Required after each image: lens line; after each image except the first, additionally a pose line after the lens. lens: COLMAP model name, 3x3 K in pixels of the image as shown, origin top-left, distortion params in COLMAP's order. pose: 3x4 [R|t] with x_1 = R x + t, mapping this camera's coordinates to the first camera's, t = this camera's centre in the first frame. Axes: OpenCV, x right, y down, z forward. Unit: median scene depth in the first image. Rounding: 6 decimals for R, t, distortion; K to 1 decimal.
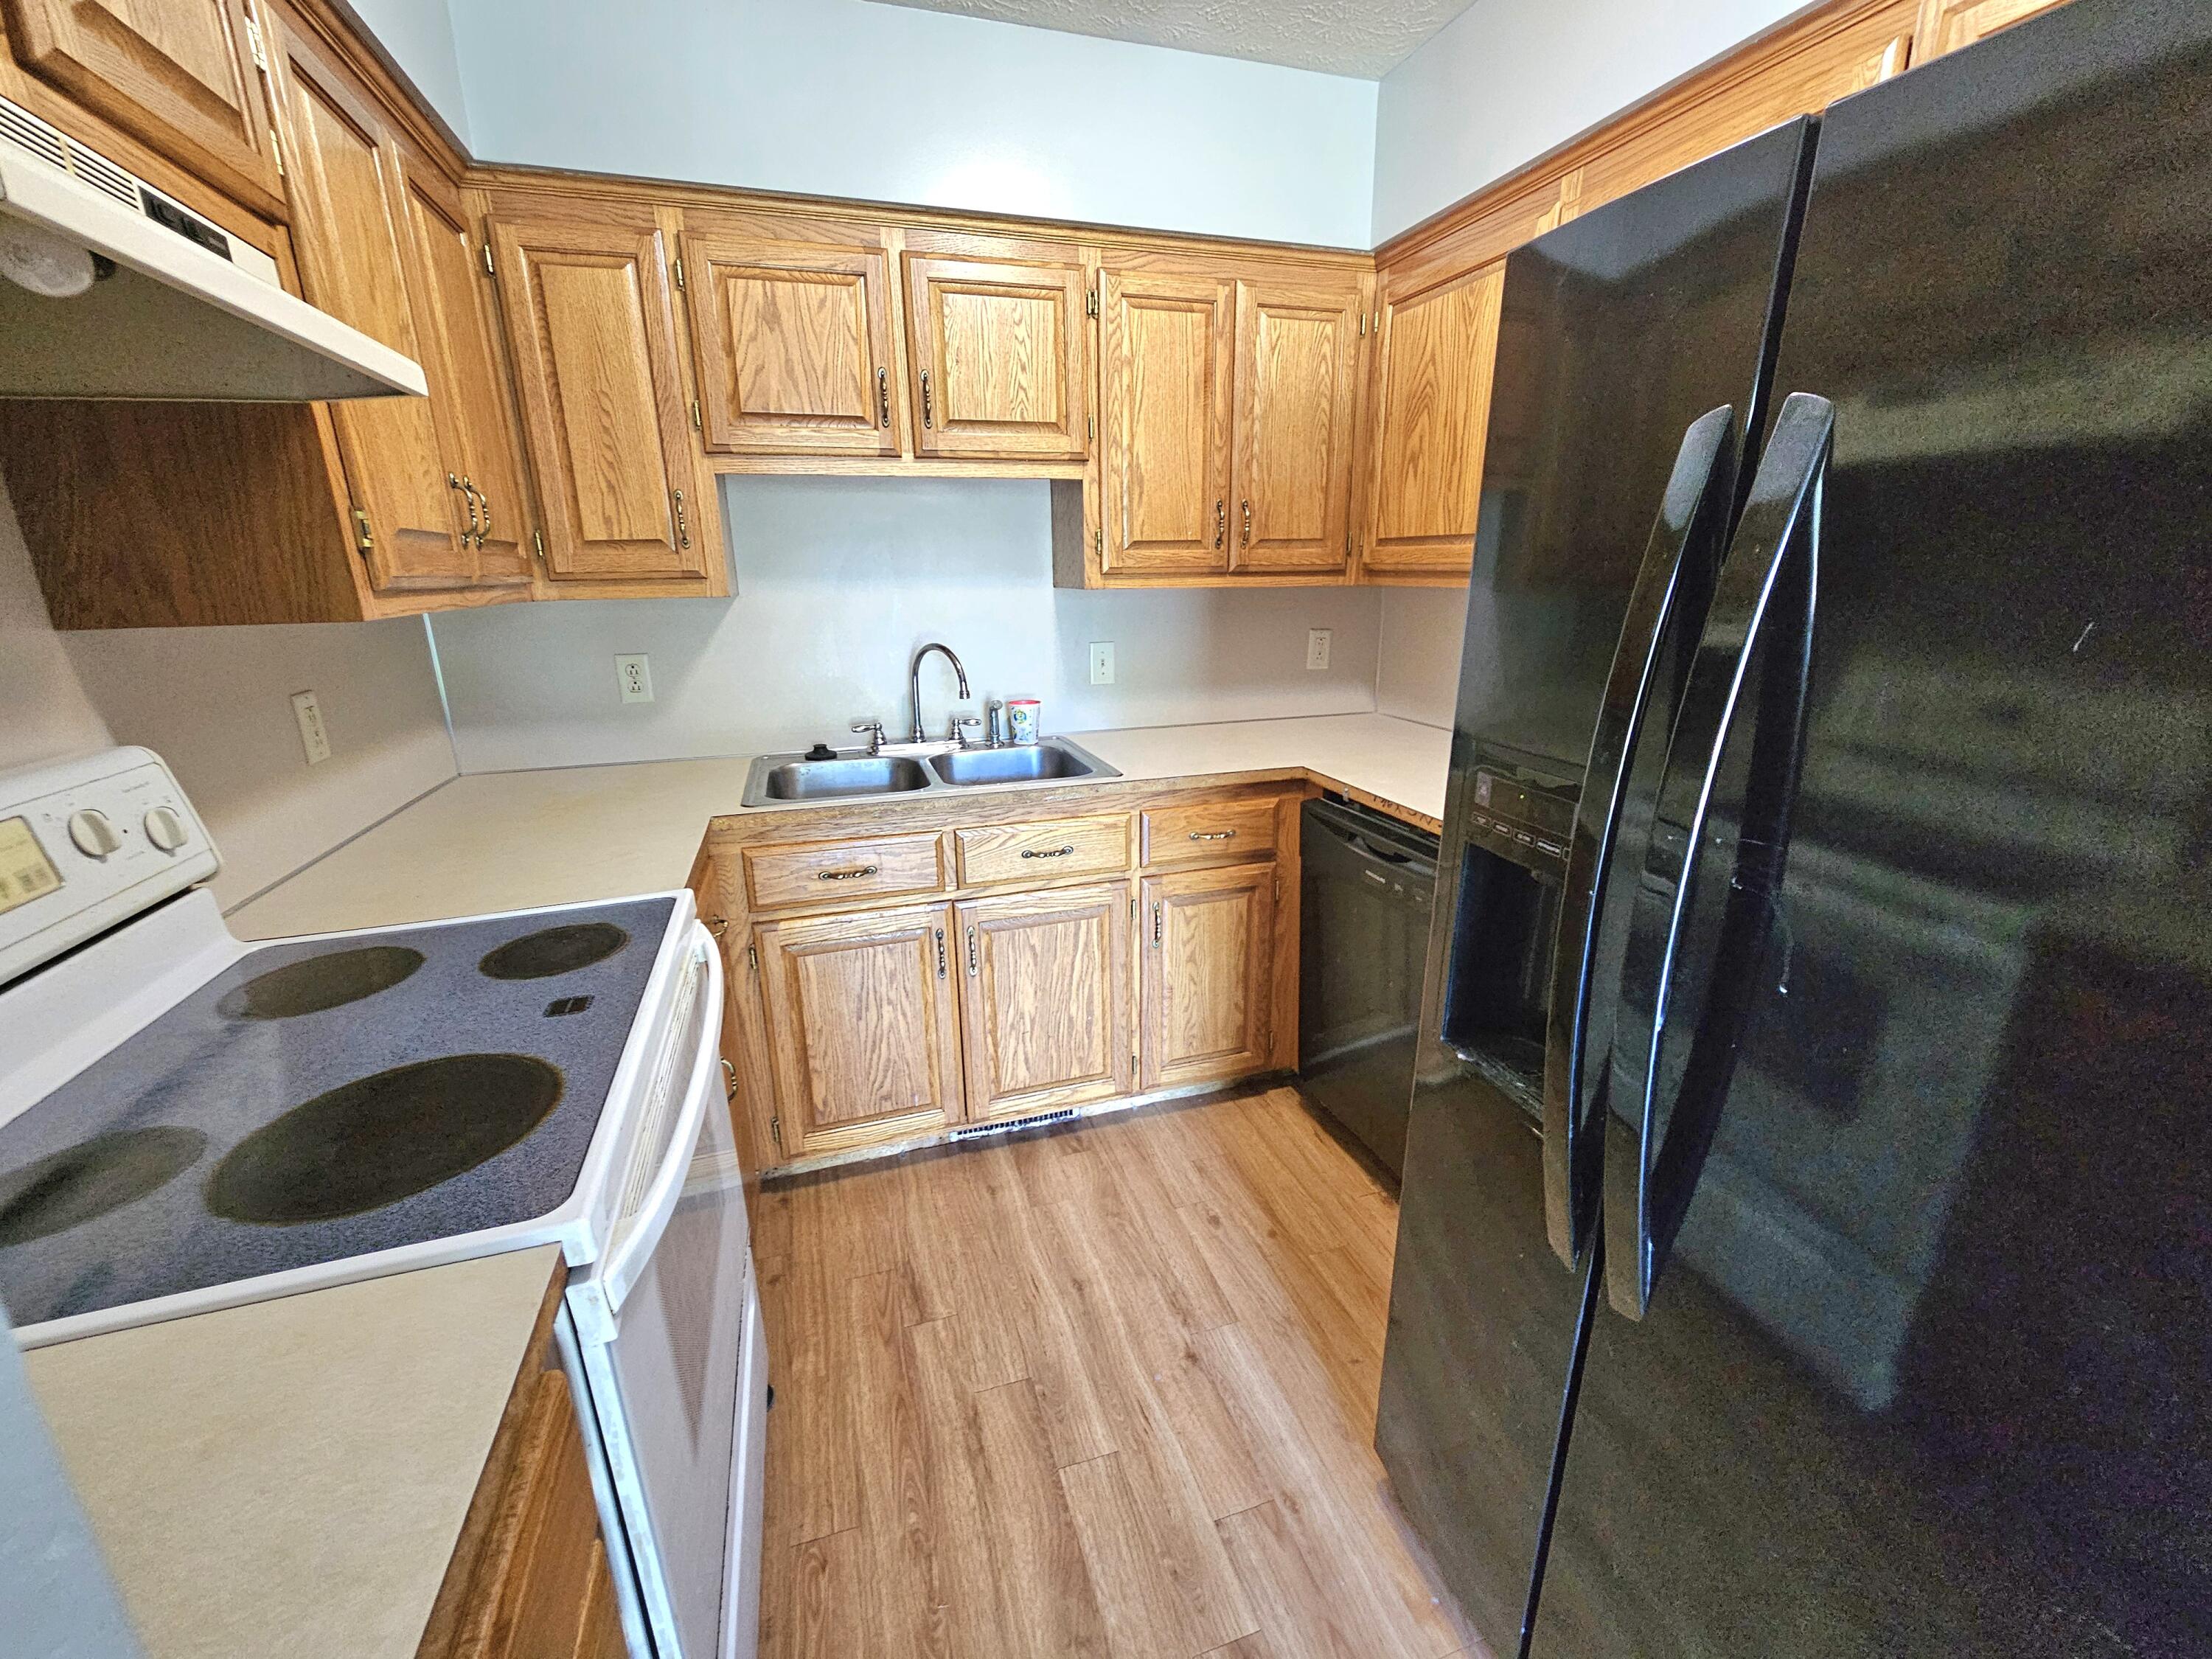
lens RADIAL K [[903.9, 0, 1106.8], [0, 903.9, 837.8], [0, 0, 1]] dist [-0.006949, 0.000458]
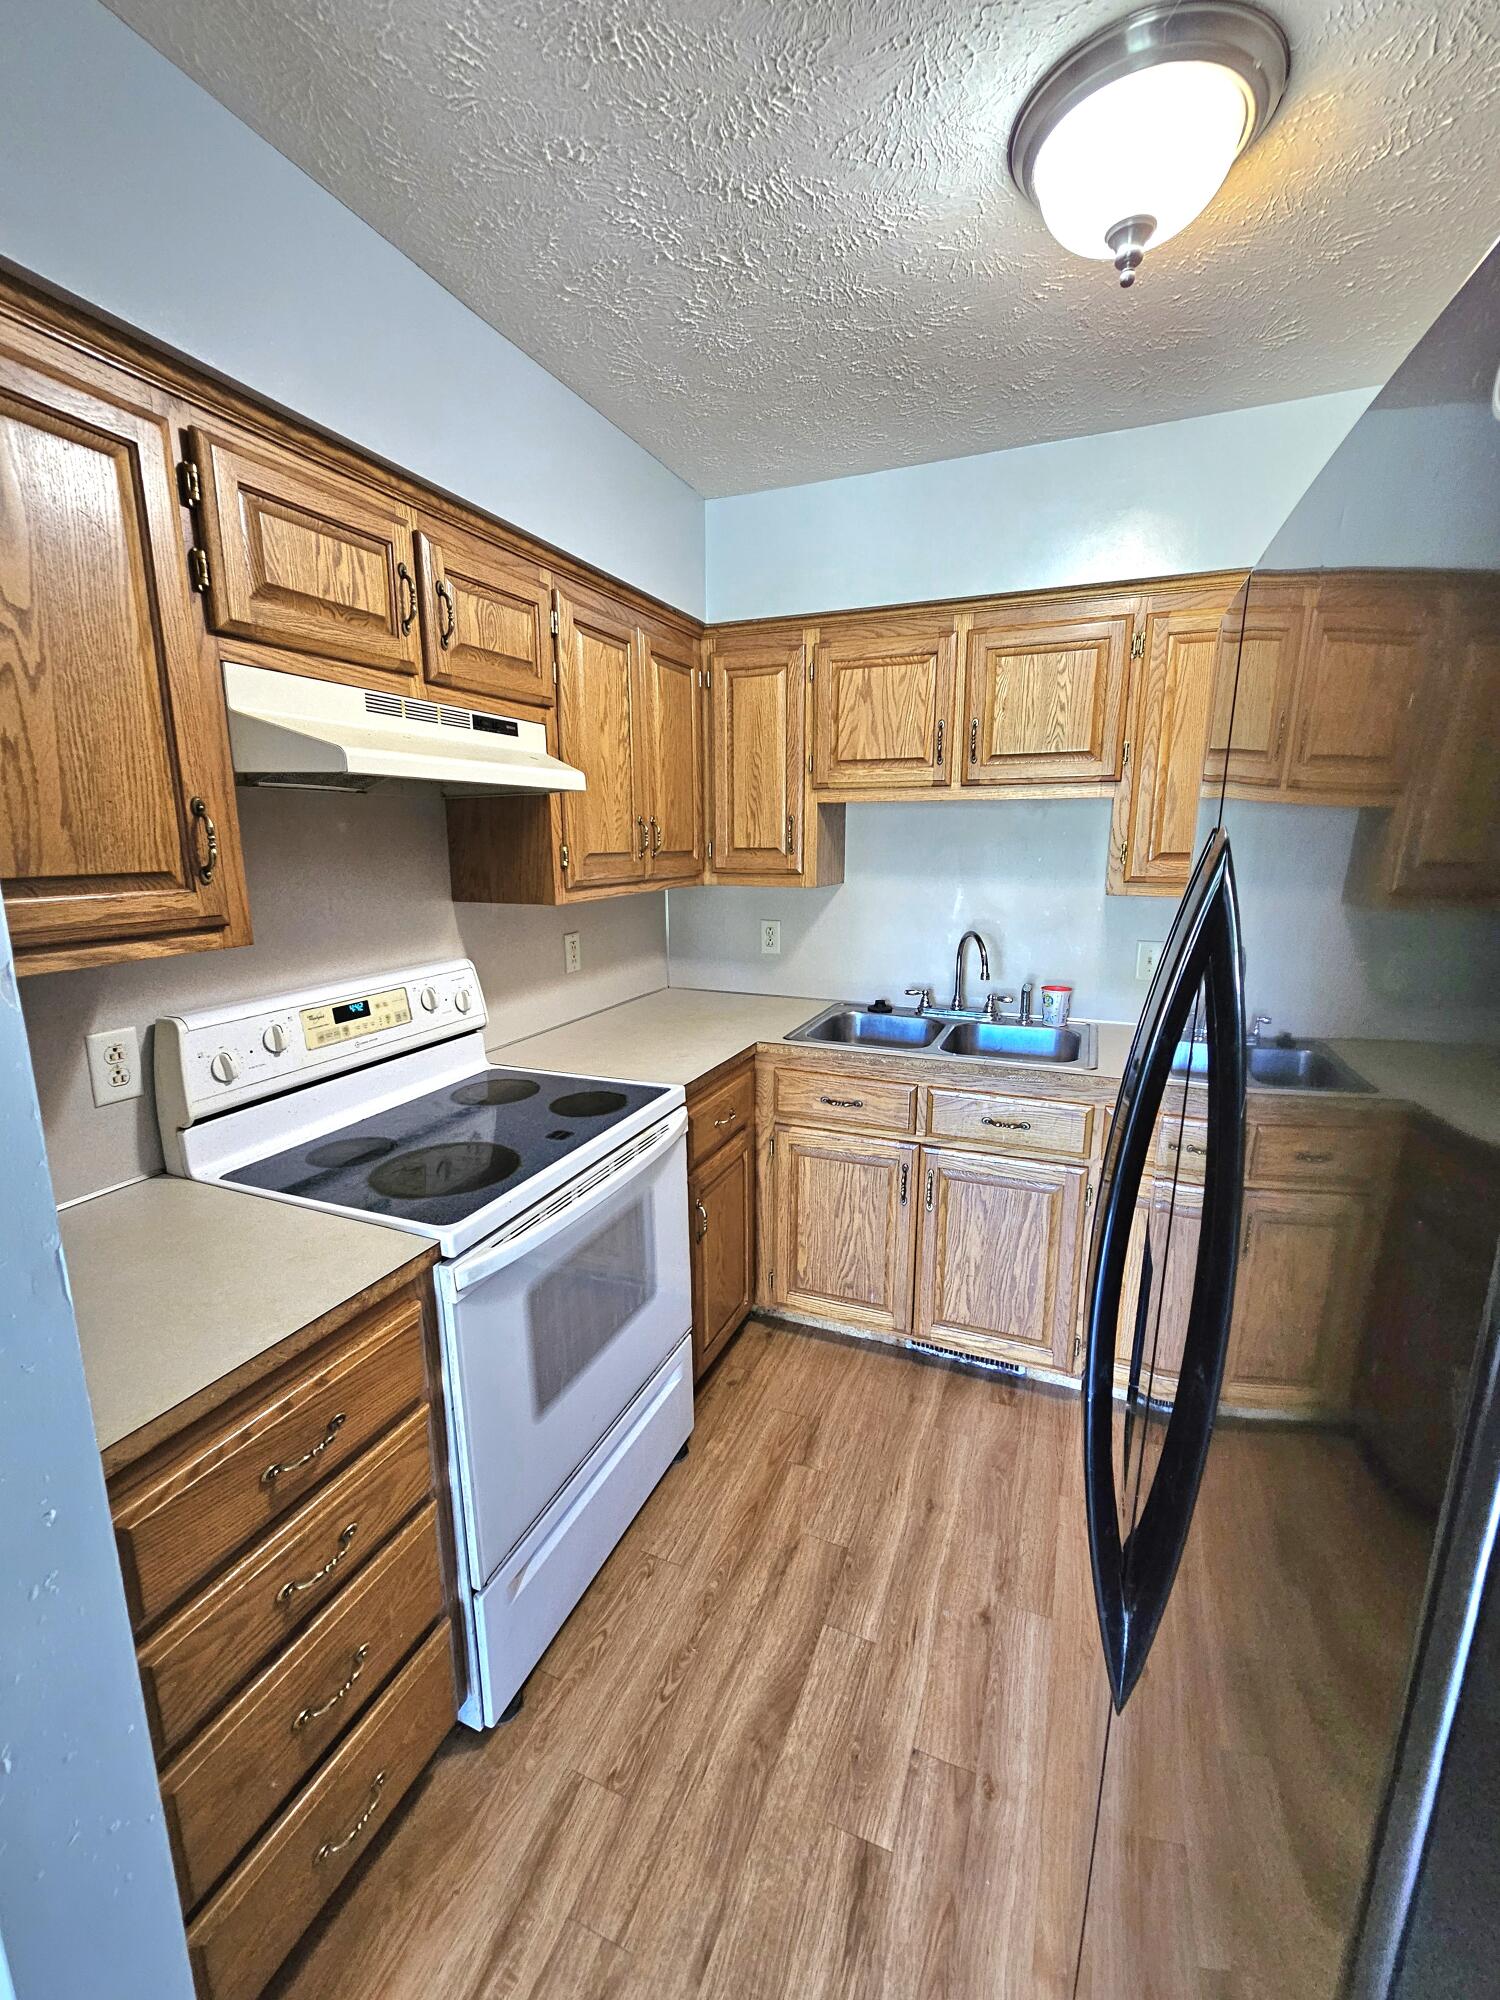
lens RADIAL K [[817.3, 0, 745.7], [0, 817.3, 999.5], [0, 0, 1]] dist [-0.006949, 0.000458]
pose [[0.758229, 0.140396, -0.636692, 0.337125], [-0.194779, 0.980721, -0.015703, -0.060301], [0.622213, 0.135921, 0.770958, -0.012913]]
